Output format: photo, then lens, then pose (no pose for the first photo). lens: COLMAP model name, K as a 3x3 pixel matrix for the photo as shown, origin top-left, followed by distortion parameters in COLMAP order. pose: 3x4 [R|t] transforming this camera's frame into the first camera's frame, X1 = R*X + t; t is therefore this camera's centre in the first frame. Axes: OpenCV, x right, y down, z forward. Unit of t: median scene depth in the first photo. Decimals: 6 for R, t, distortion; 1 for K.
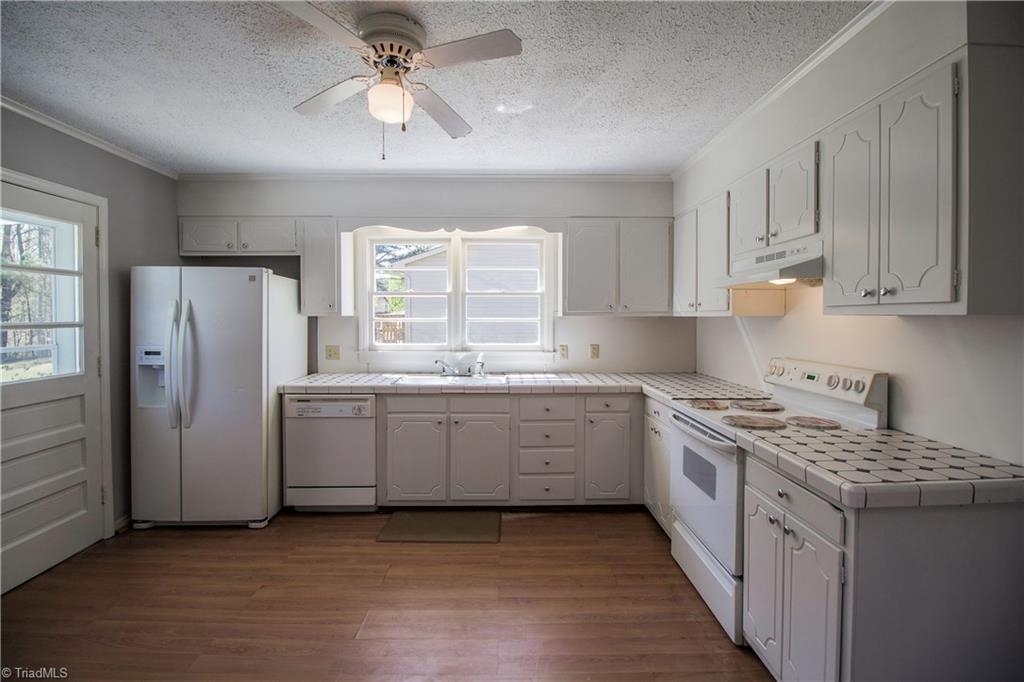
lens RADIAL K [[474.3, 0, 512.1], [0, 474.3, 326.7], [0, 0, 1]] dist [-0.001506, -0.010106]
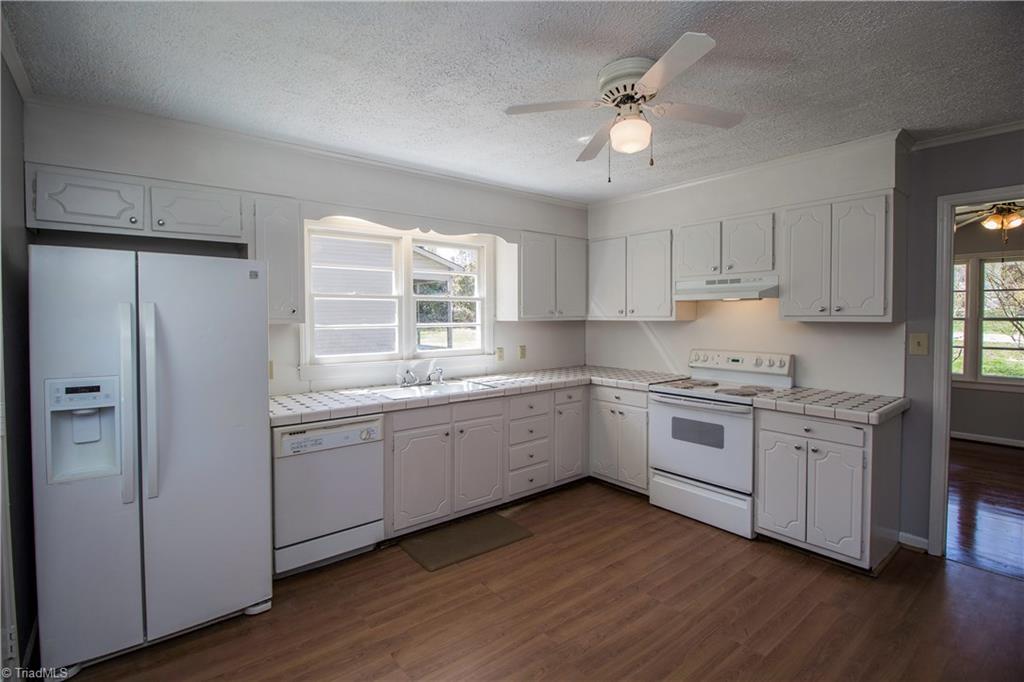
lens RADIAL K [[483.6, 0, 512.3], [0, 483.6, 327.2], [0, 0, 1]] dist [-0.001189, -0.012054]
pose [[0.785609, -0.018289, 0.618453, -0.659945], [0.016179, 0.999828, 0.009015, -0.020047], [-0.618512, 0.002924, 0.785770, 0.155595]]
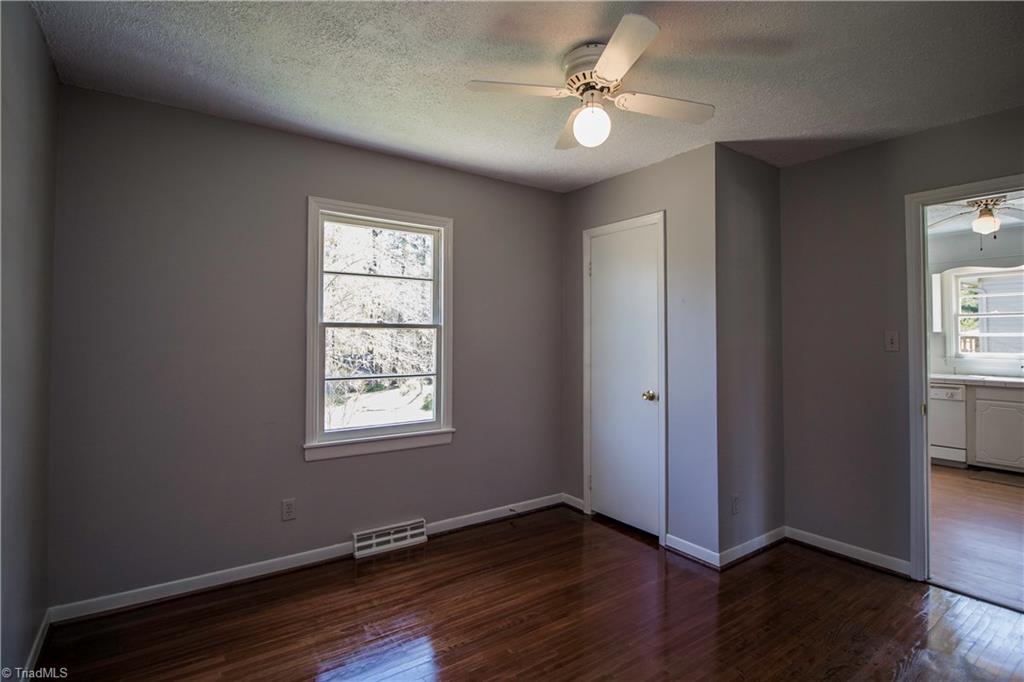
lens RADIAL K [[508.7, 0, 513.6], [0, 508.7, 331.0], [0, 0, 1]] dist [-0.002817, -0.000061]
pose [[0.571248, -0.012637, -0.820680, 0.202741], [-0.019051, 0.999408, -0.028650, 0.047698], [0.820556, 0.032001, 0.570669, -1.046123]]
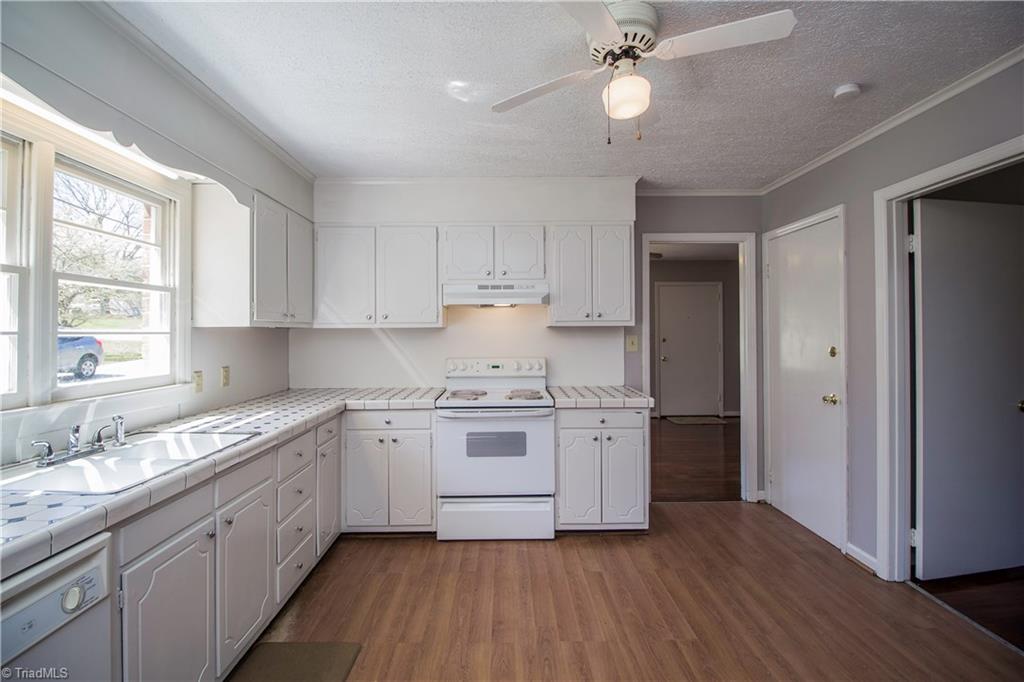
lens RADIAL K [[474.3, 0, 512.1], [0, 474.3, 326.7], [0, 0, 1]] dist [-0.001506, -0.010106]
pose [[-0.005370, 0.011143, 0.999923, -0.667533], [0.026578, 0.999586, -0.010997, -0.004151], [-0.999632, 0.026517, -0.005664, 0.692406]]
